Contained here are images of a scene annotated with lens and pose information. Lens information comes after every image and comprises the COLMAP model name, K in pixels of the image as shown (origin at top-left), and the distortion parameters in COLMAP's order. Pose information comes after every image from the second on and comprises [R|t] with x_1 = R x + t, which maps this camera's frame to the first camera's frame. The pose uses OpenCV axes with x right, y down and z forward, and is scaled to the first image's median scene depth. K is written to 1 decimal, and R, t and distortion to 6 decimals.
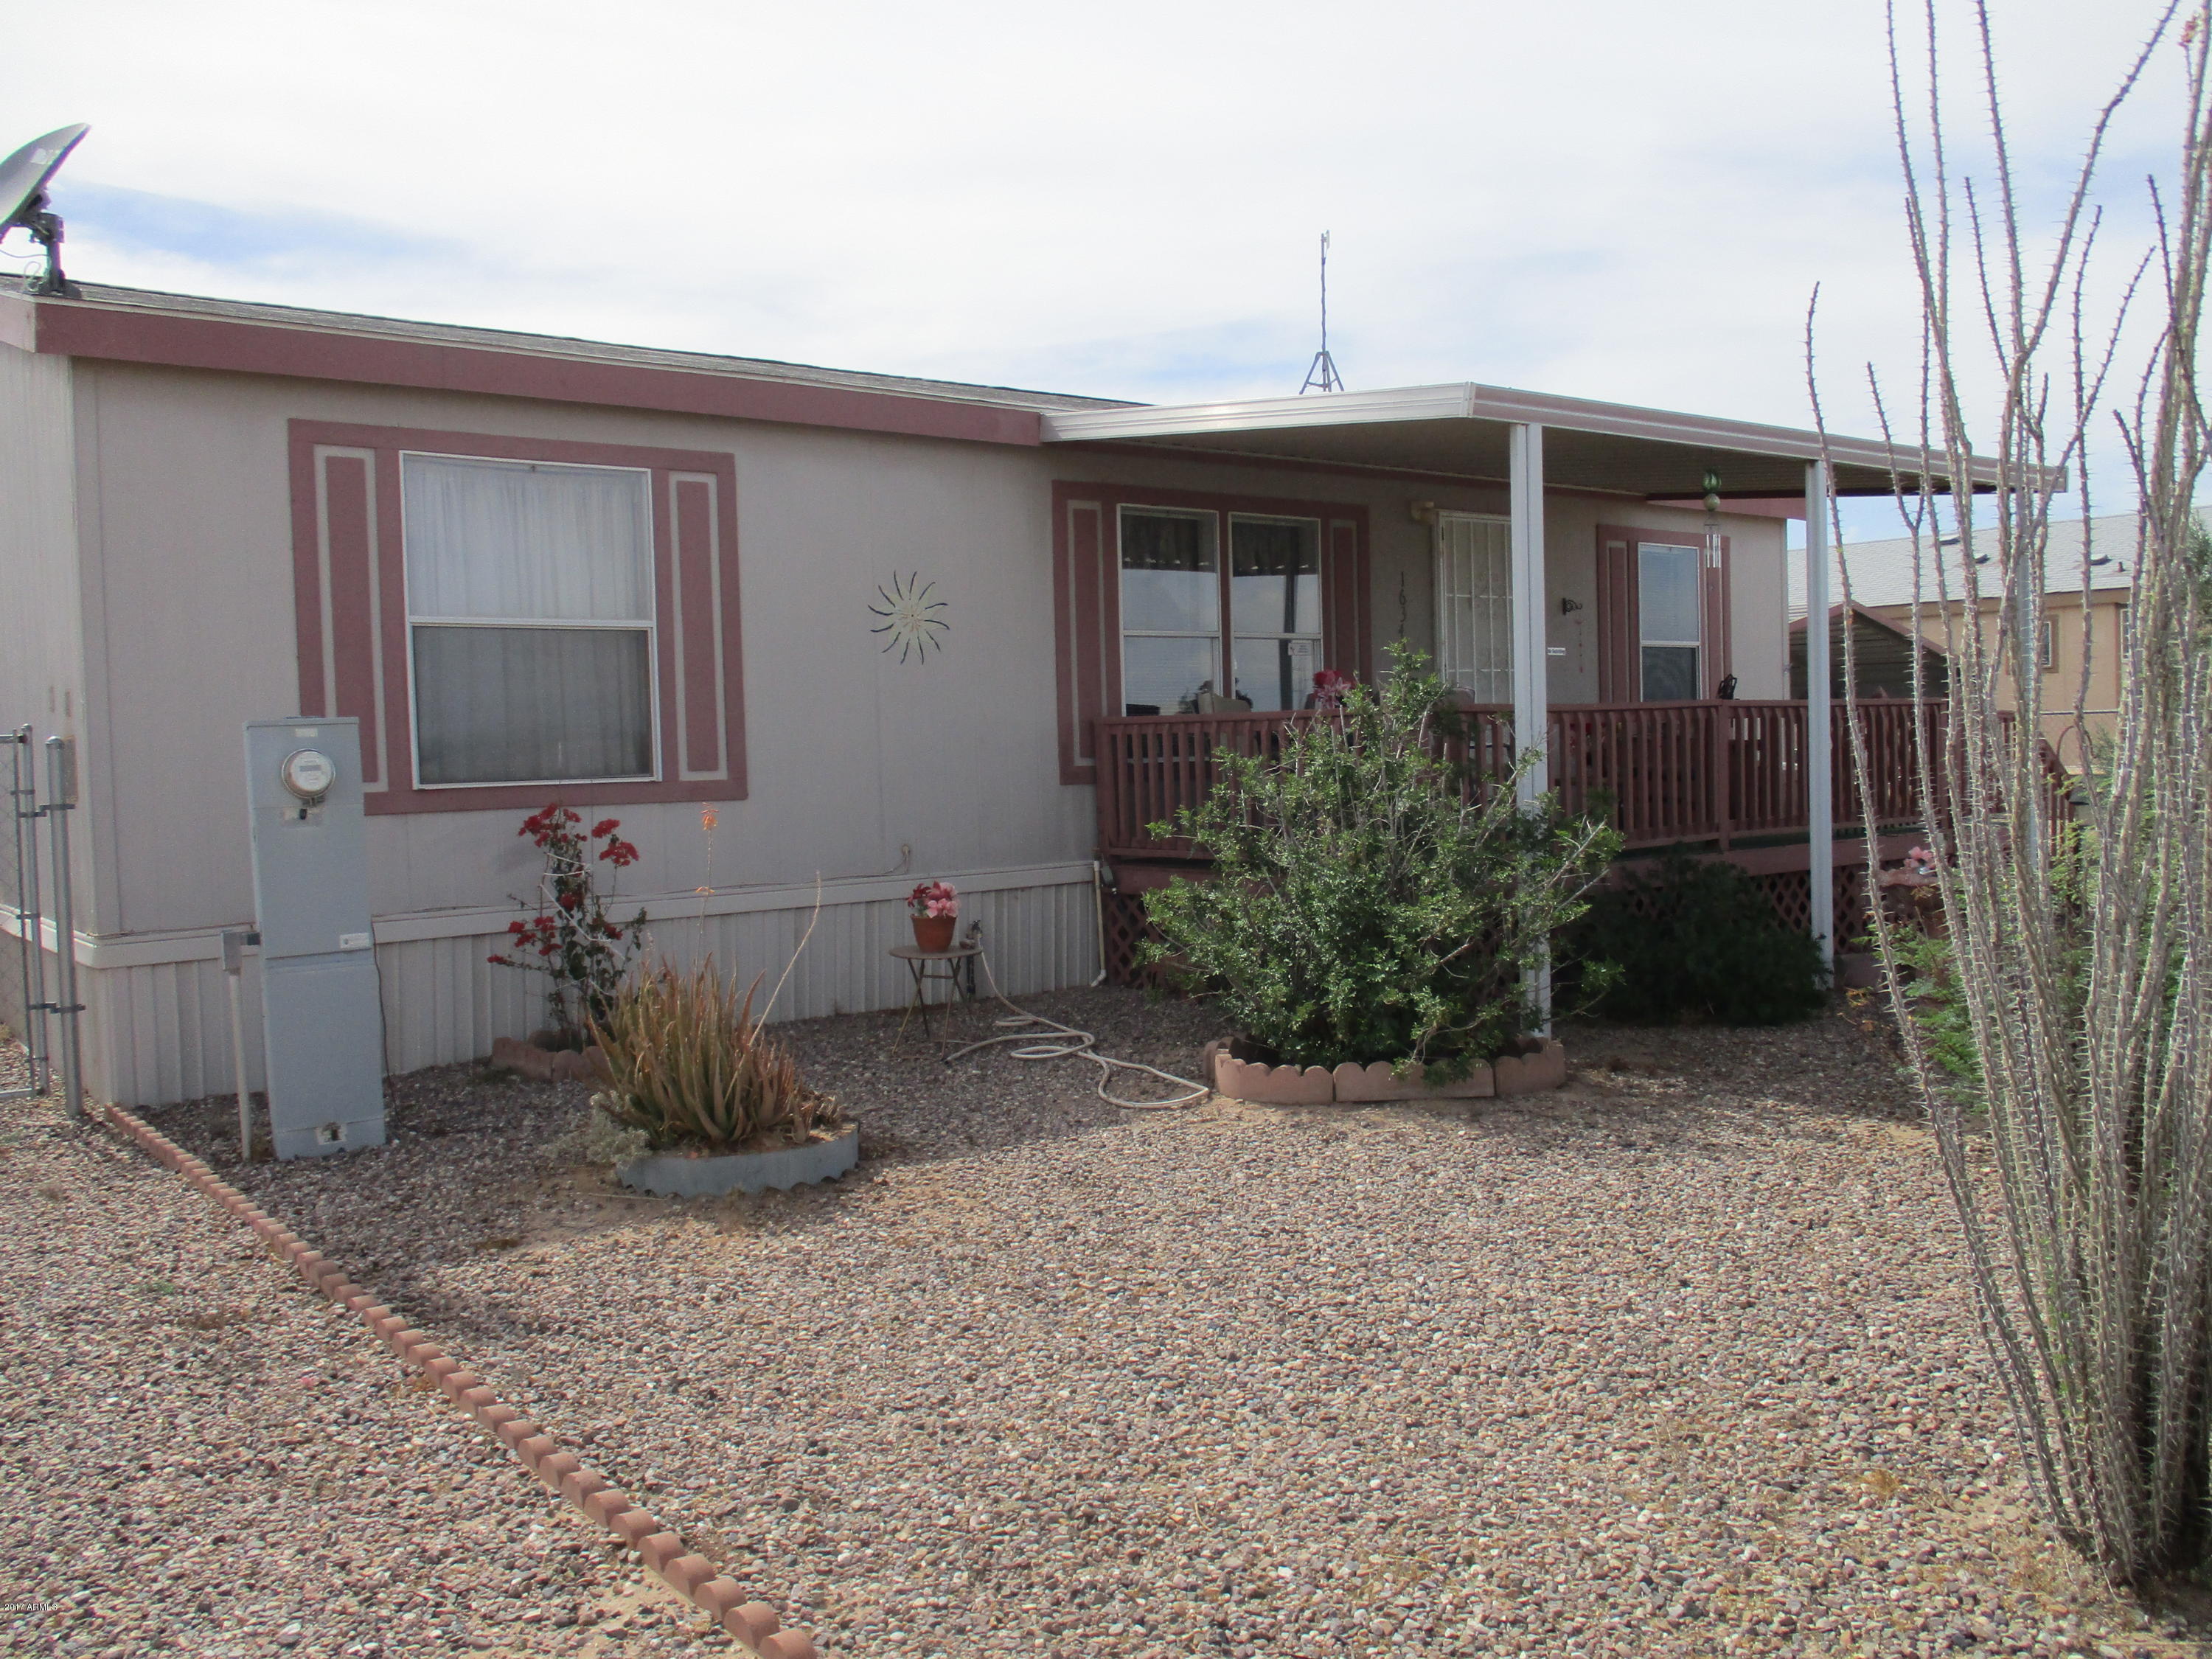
lens RADIAL K [[2064.4, 0, 1106.0], [0, 2064.4, 829.5], [0, 0, 1]] dist [-0.003052, 0.003322]
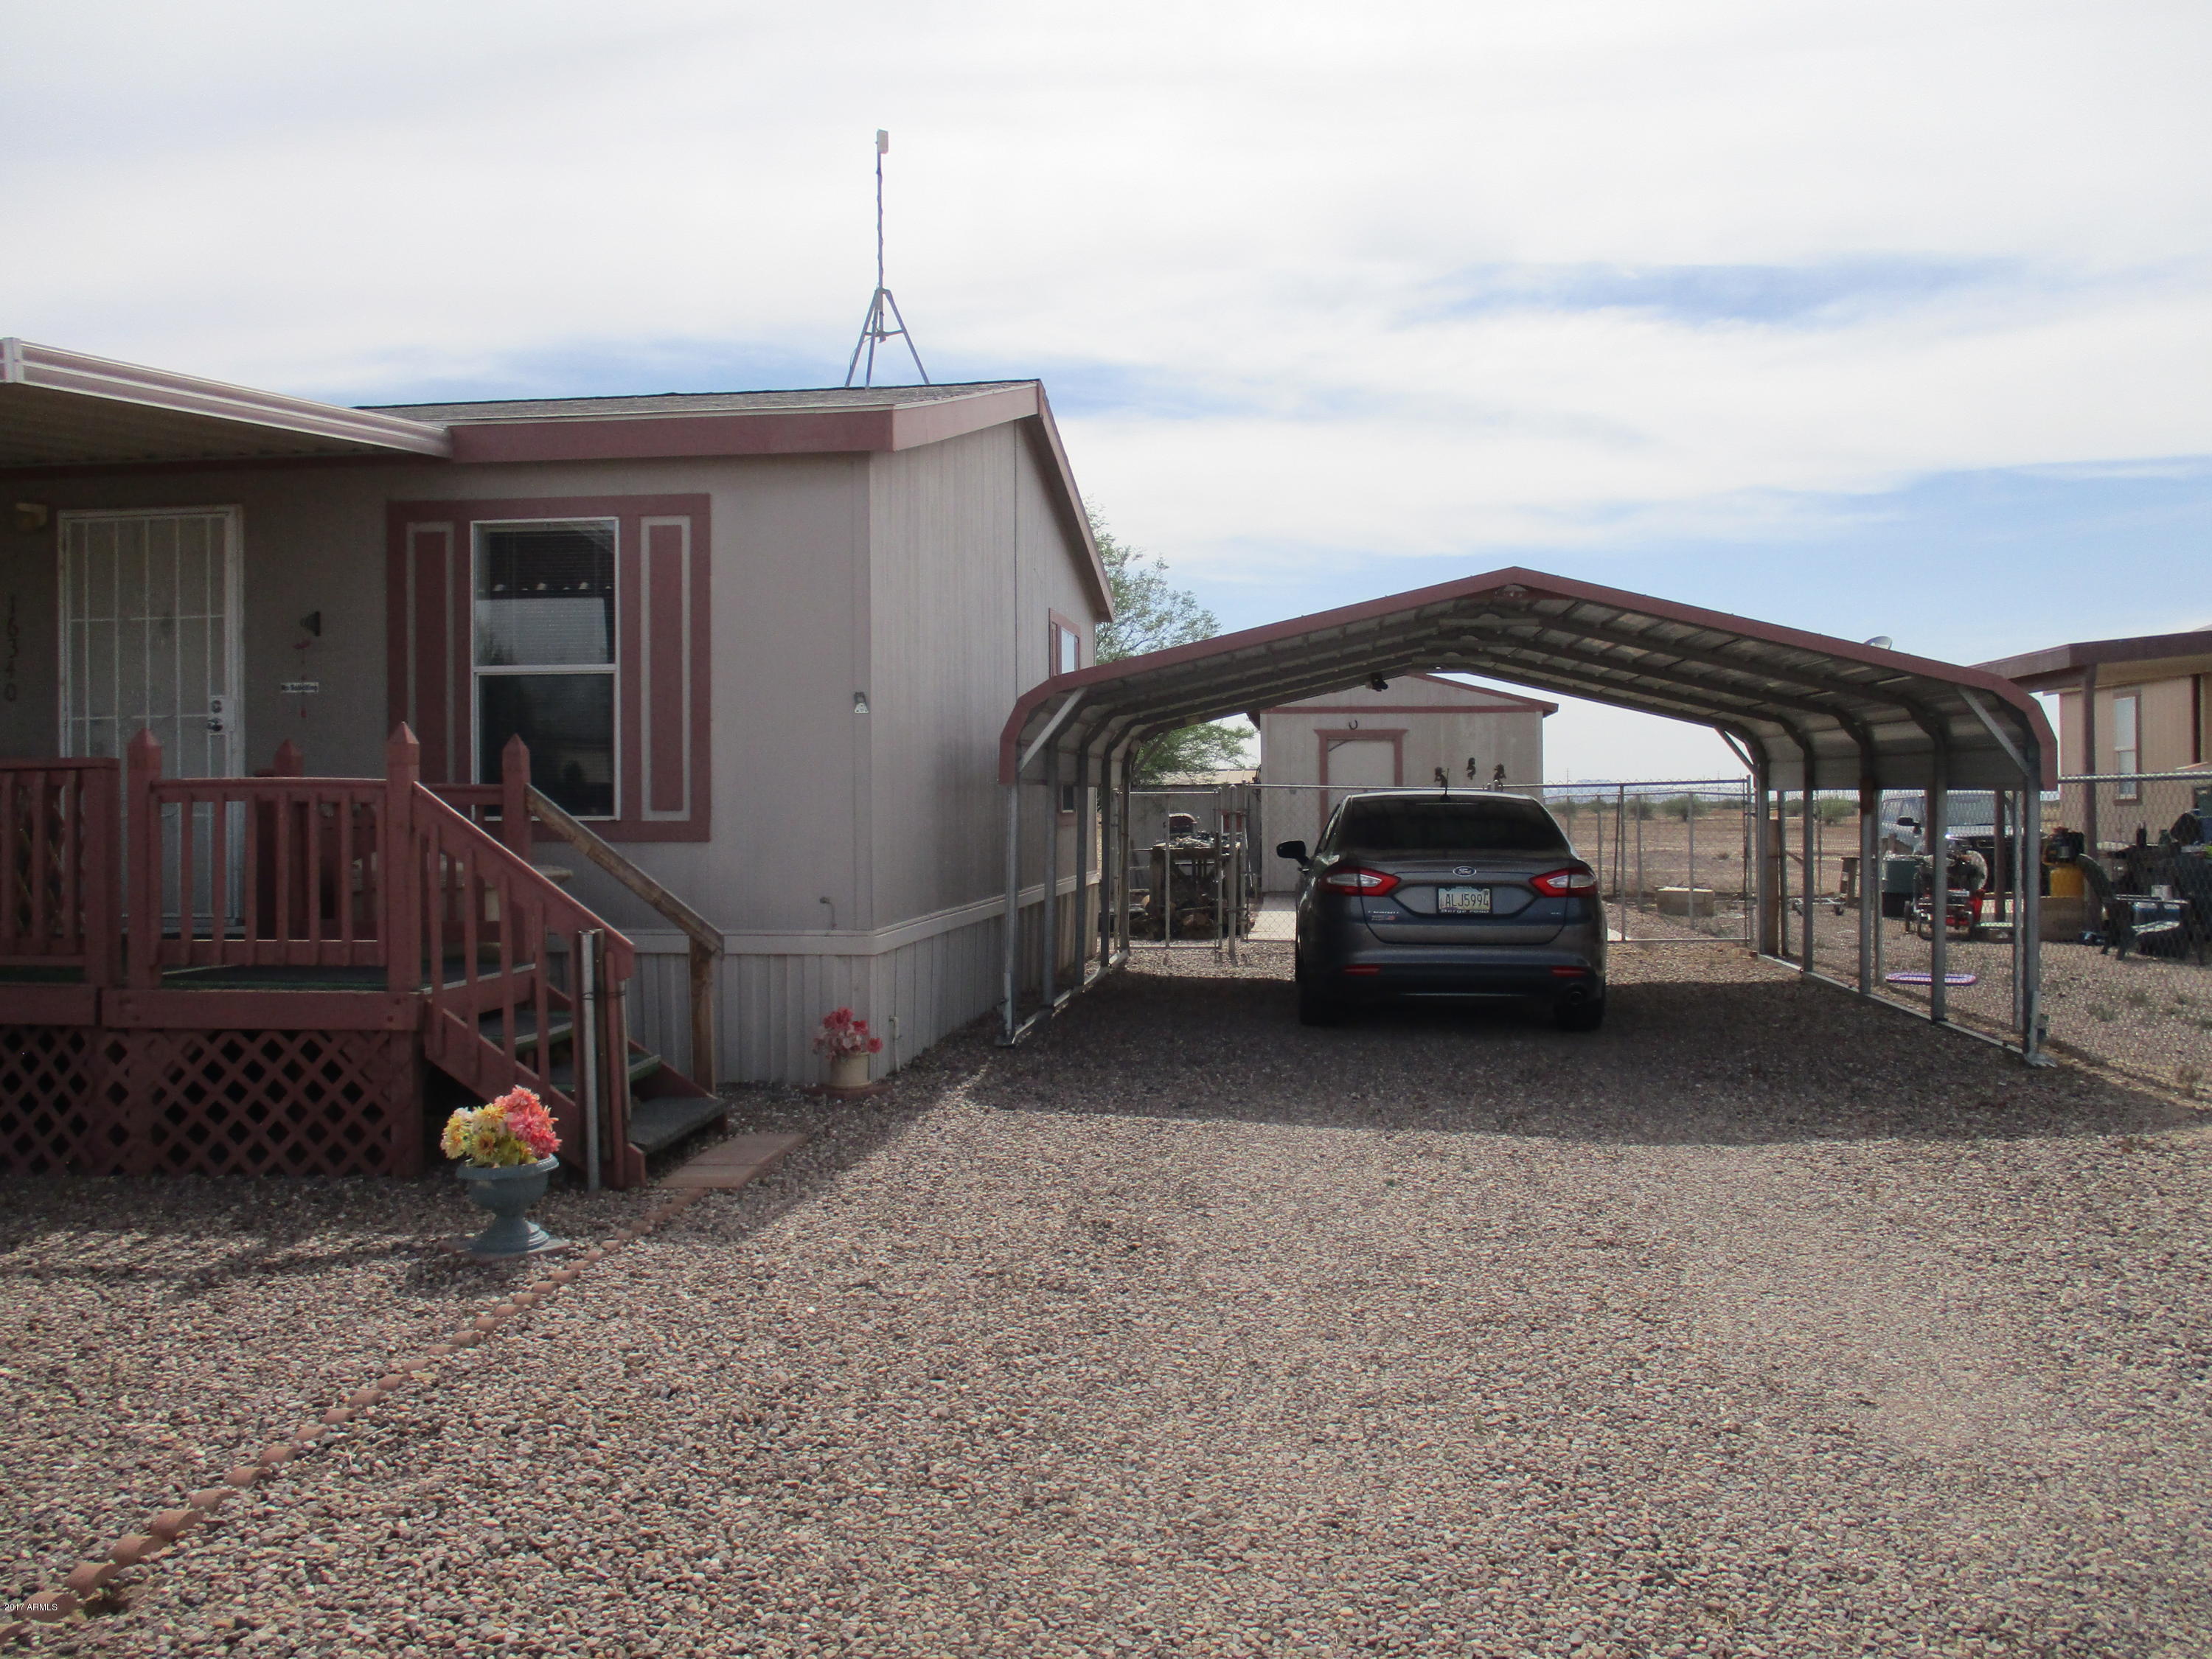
lens RADIAL K [[1871.2, 0, 1122.1], [0, 1871.2, 802.4], [0, 0, 1]] dist [-0.003574, 0.020796]
pose [[0.666051, 0.023416, -0.745539, 0.646739], [-0.039898, 0.999195, -0.004261, -0.038450], [0.744839, 0.032584, 0.666448, 0.569822]]
